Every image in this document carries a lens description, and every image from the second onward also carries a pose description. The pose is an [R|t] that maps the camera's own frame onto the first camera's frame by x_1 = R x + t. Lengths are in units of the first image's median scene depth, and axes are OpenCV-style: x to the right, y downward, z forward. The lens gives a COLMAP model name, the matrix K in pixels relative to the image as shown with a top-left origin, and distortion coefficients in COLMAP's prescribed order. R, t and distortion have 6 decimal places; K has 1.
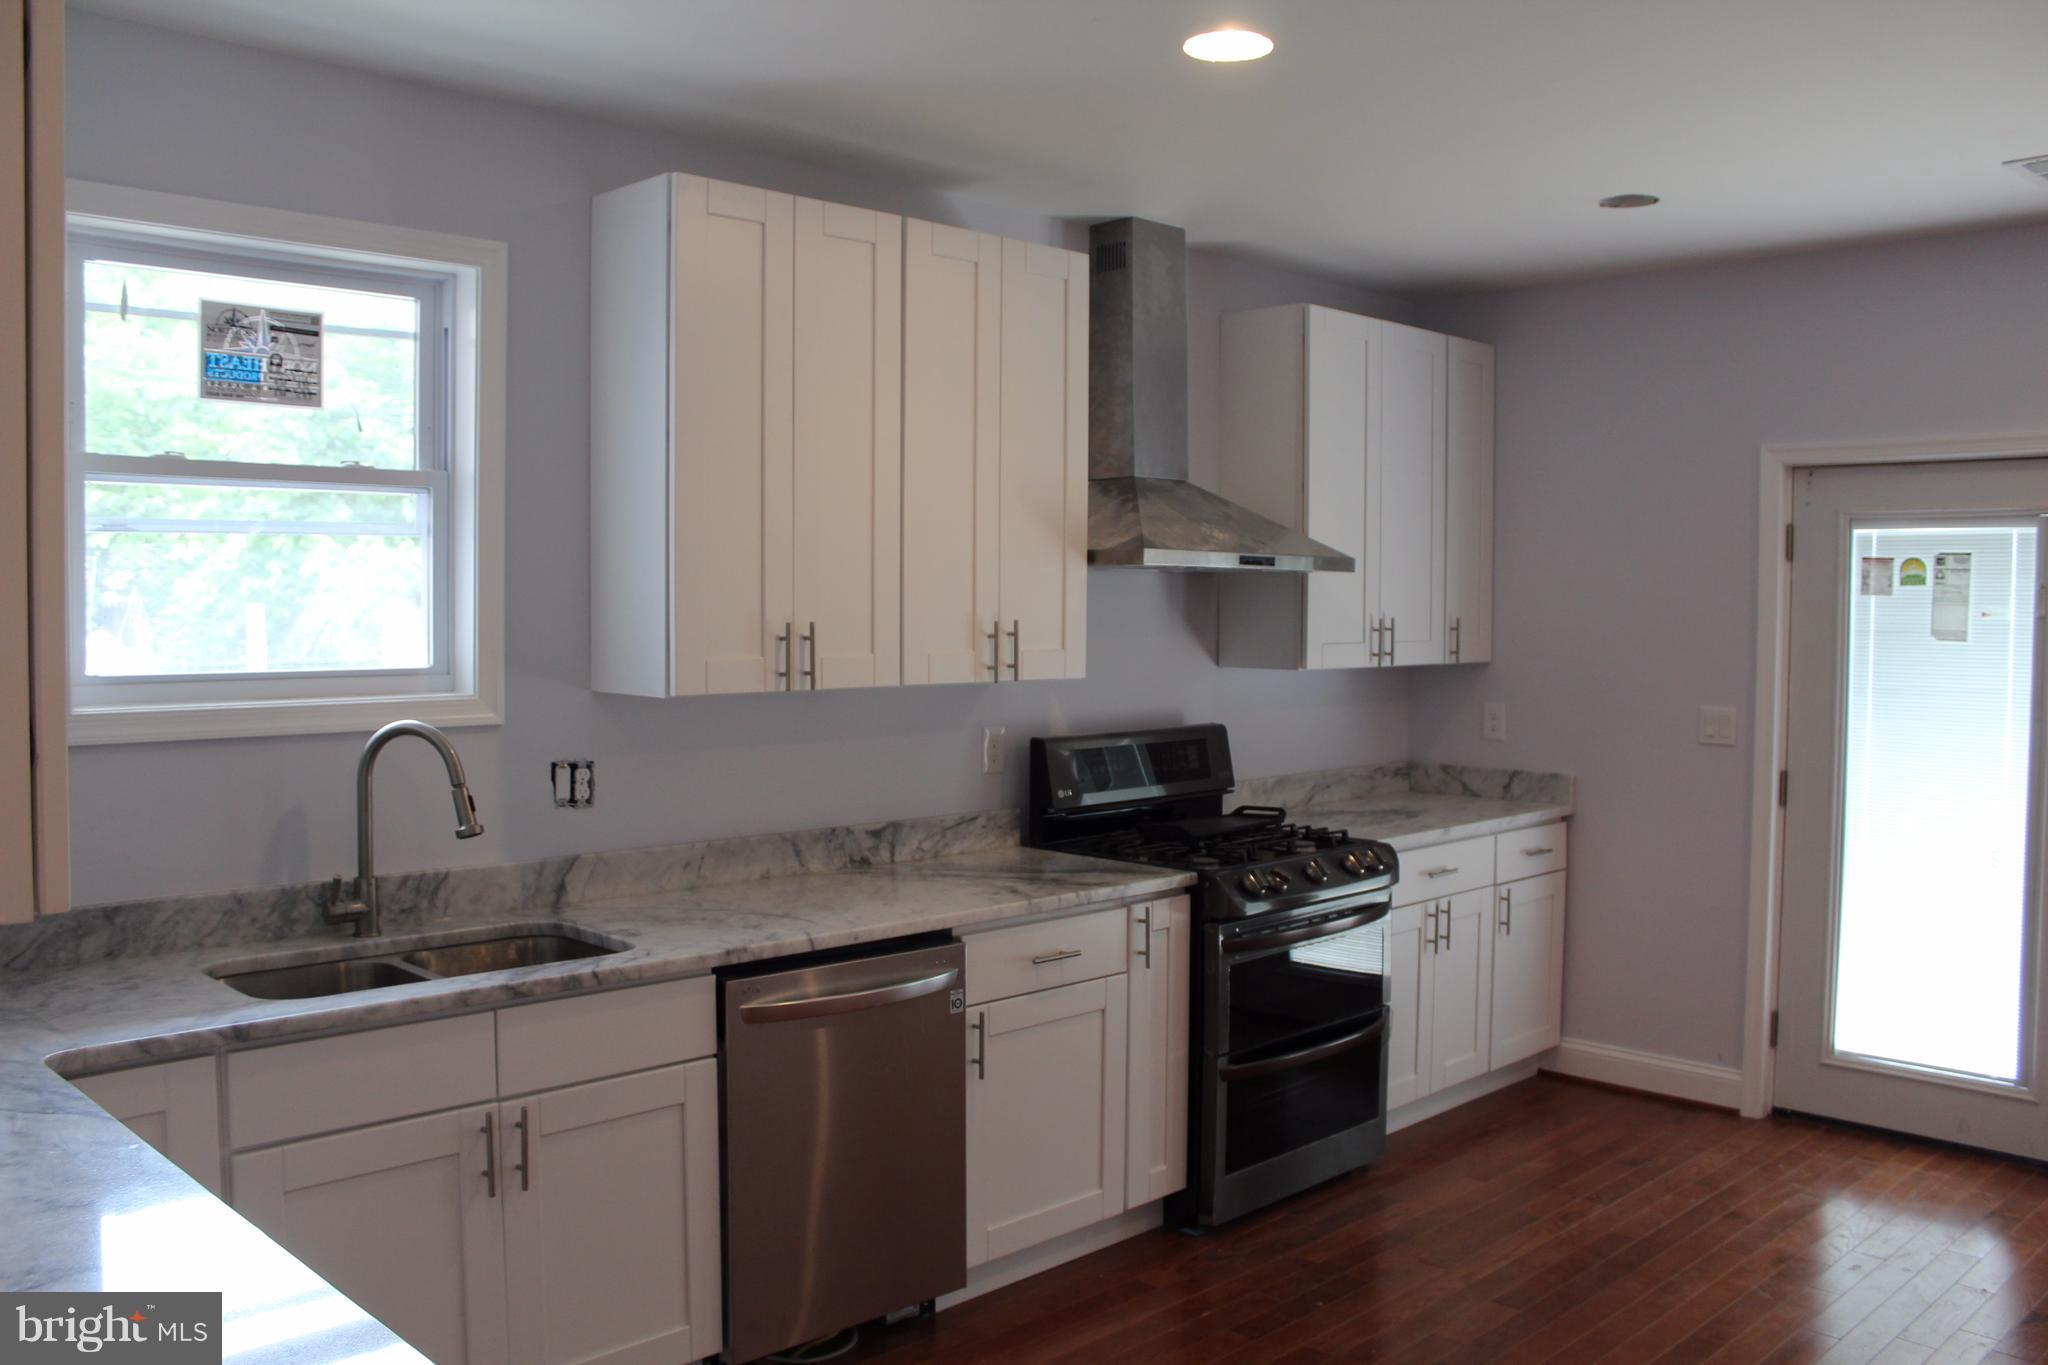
lens RADIAL K [[1693.3, 0, 1031.1], [0, 1693.3, 675.6], [0, 0, 1]] dist [-0.163690, 0.155887]
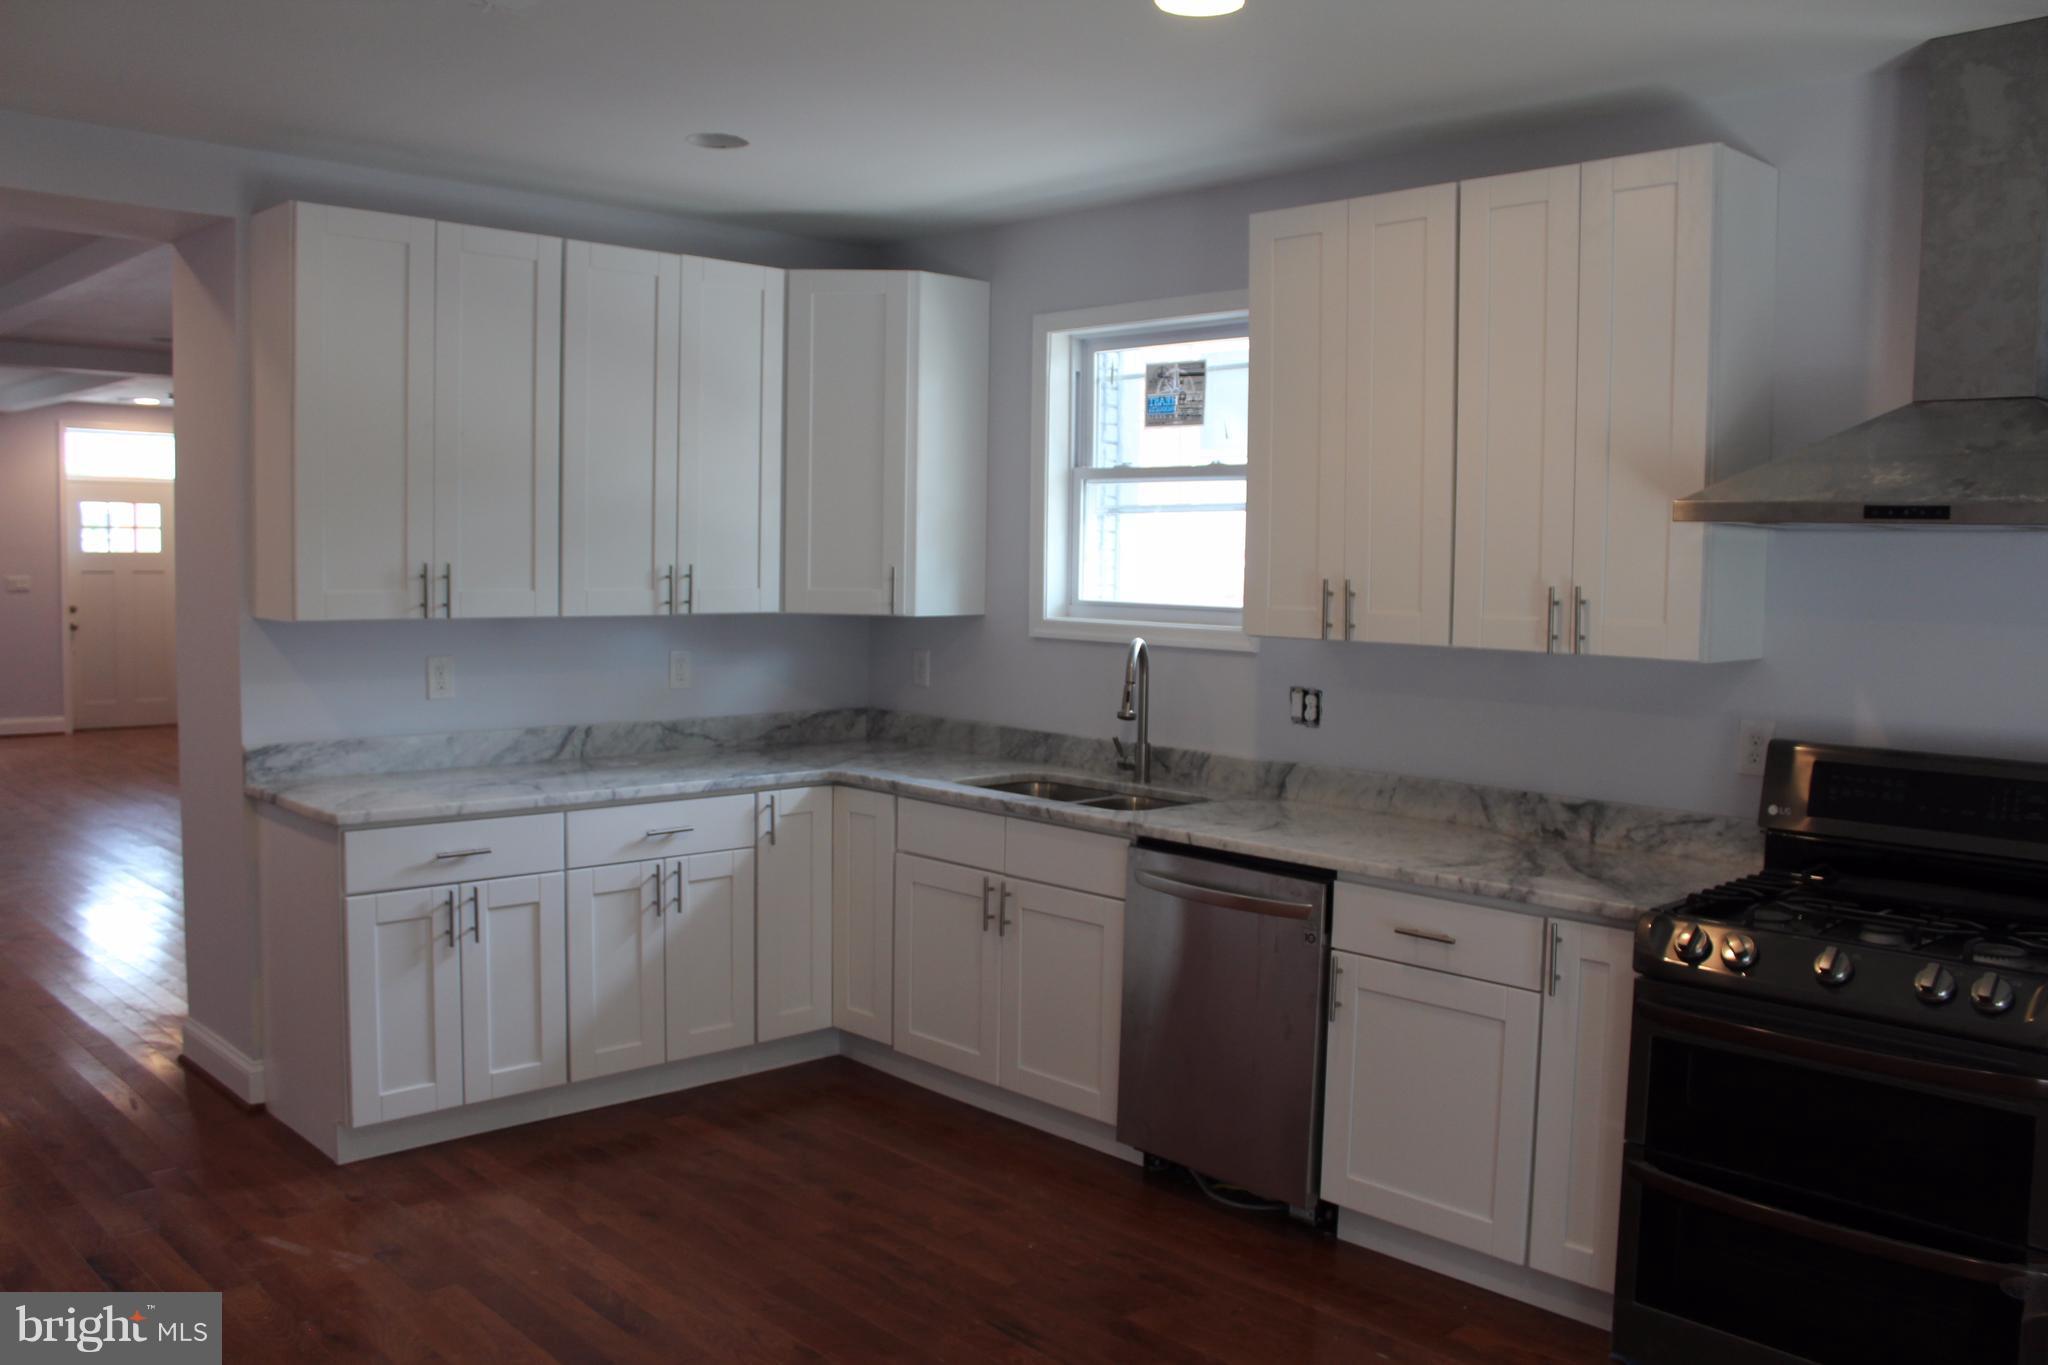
lens RADIAL K [[1693.3, 0, 1031.1], [0, 1693.3, 675.6], [0, 0, 1]] dist [-0.163690, 0.155887]
pose [[-0.004431, 0.067193, -0.997730, 0.994094], [-0.062639, 0.995762, 0.067338, -0.030695], [0.998026, 0.062795, -0.000203, 0.803820]]
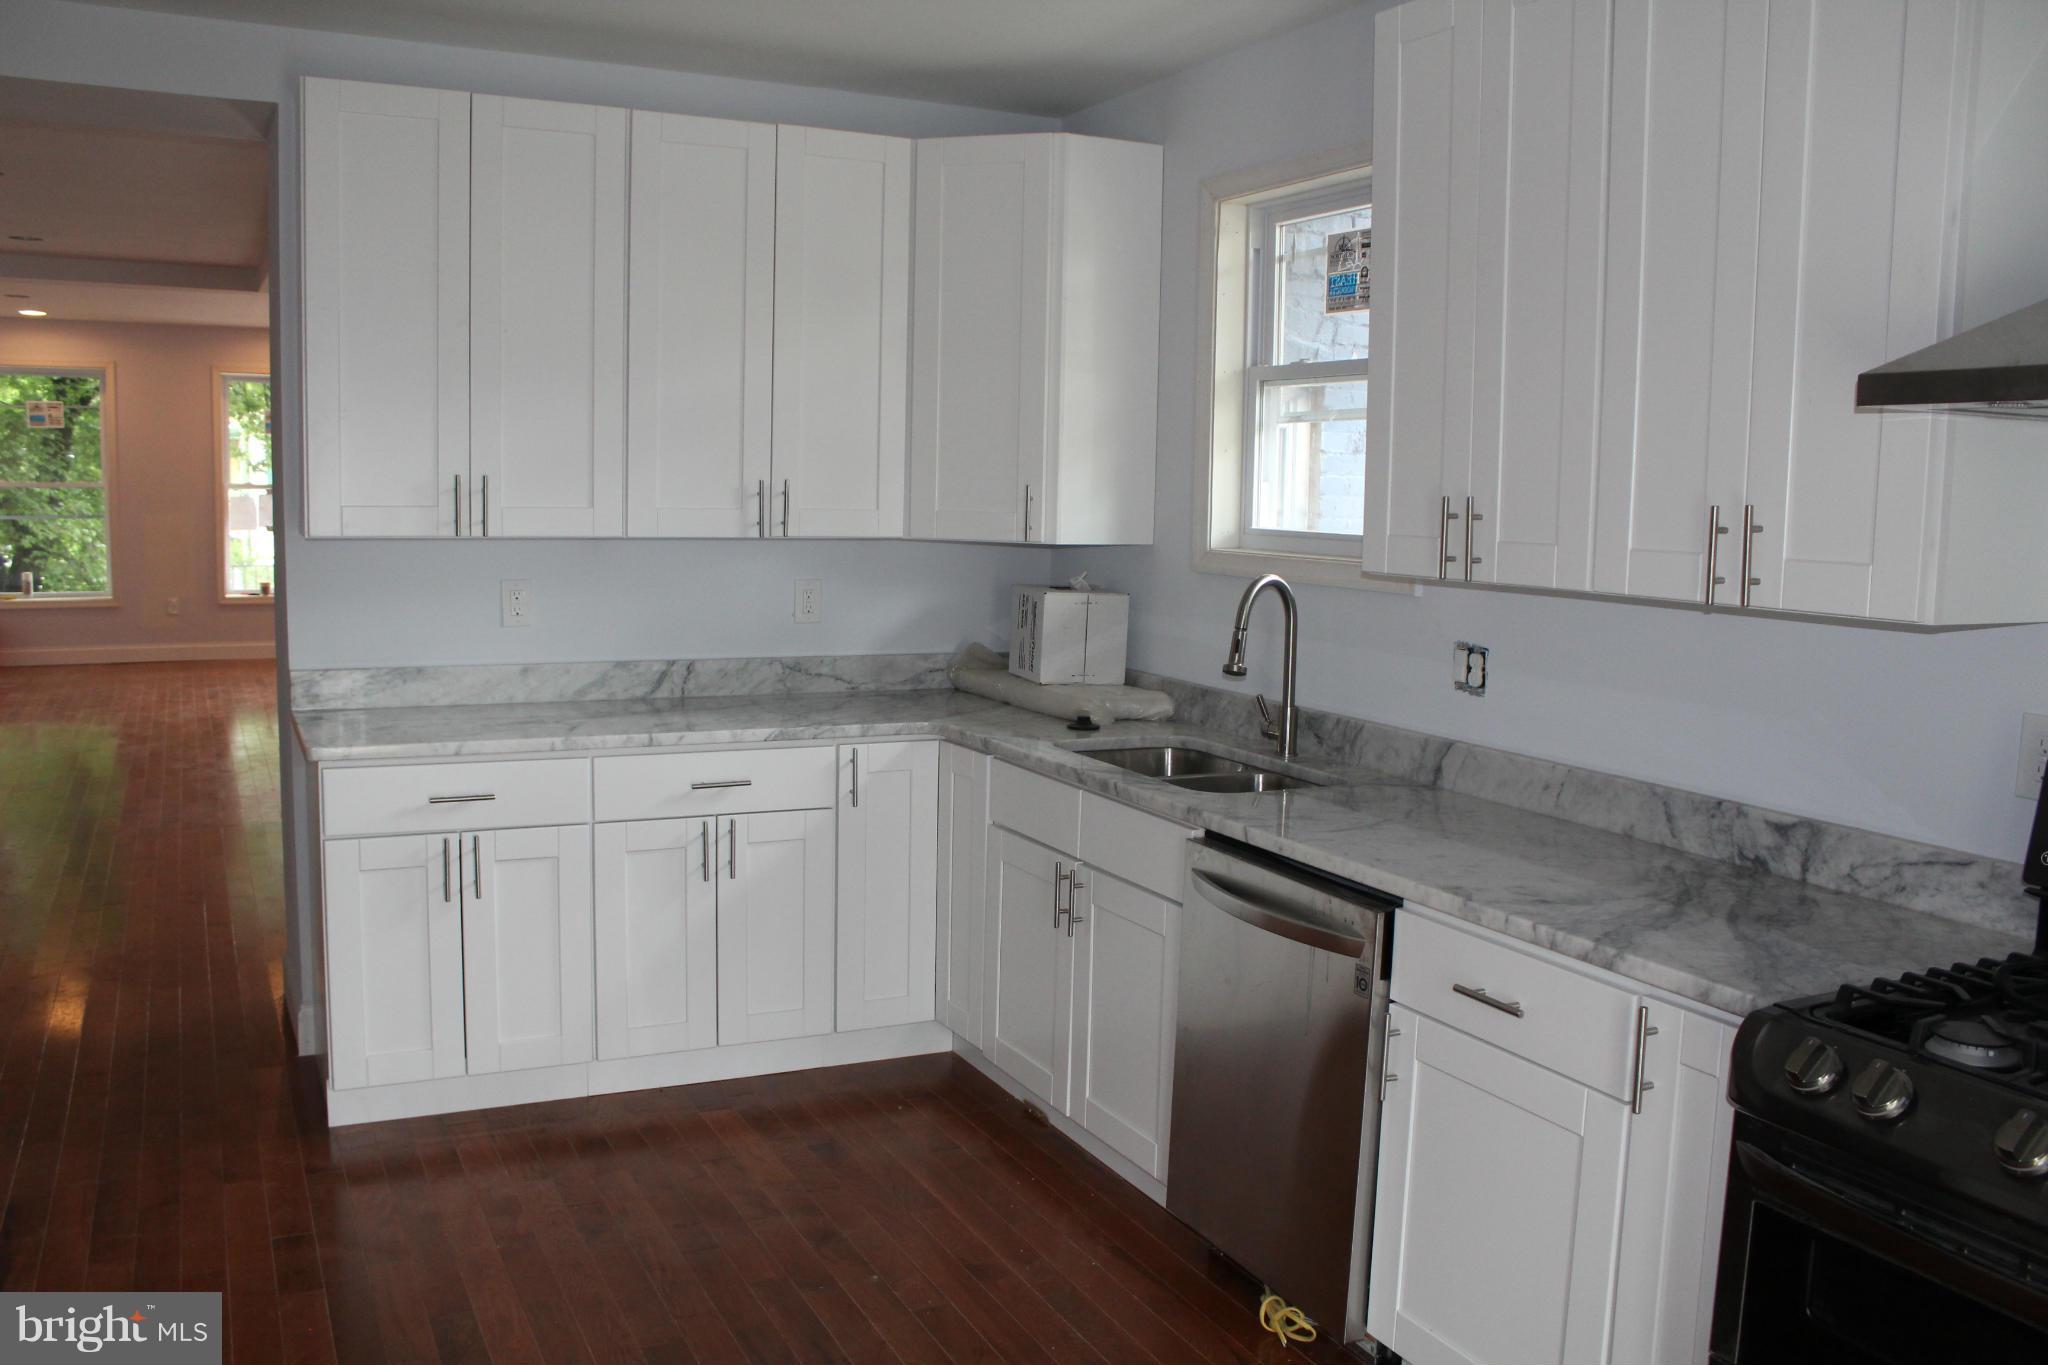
lens RADIAL K [[1693.3, 0, 1031.1], [0, 1693.3, 675.6], [0, 0, 1]] dist [-0.163690, 0.155887]
pose [[-0.302843, 0.093751, -0.948418, 0.715810], [-0.068182, 0.990469, 0.119679, -0.028810], [0.950598, 0.100909, -0.293565, 1.055555]]
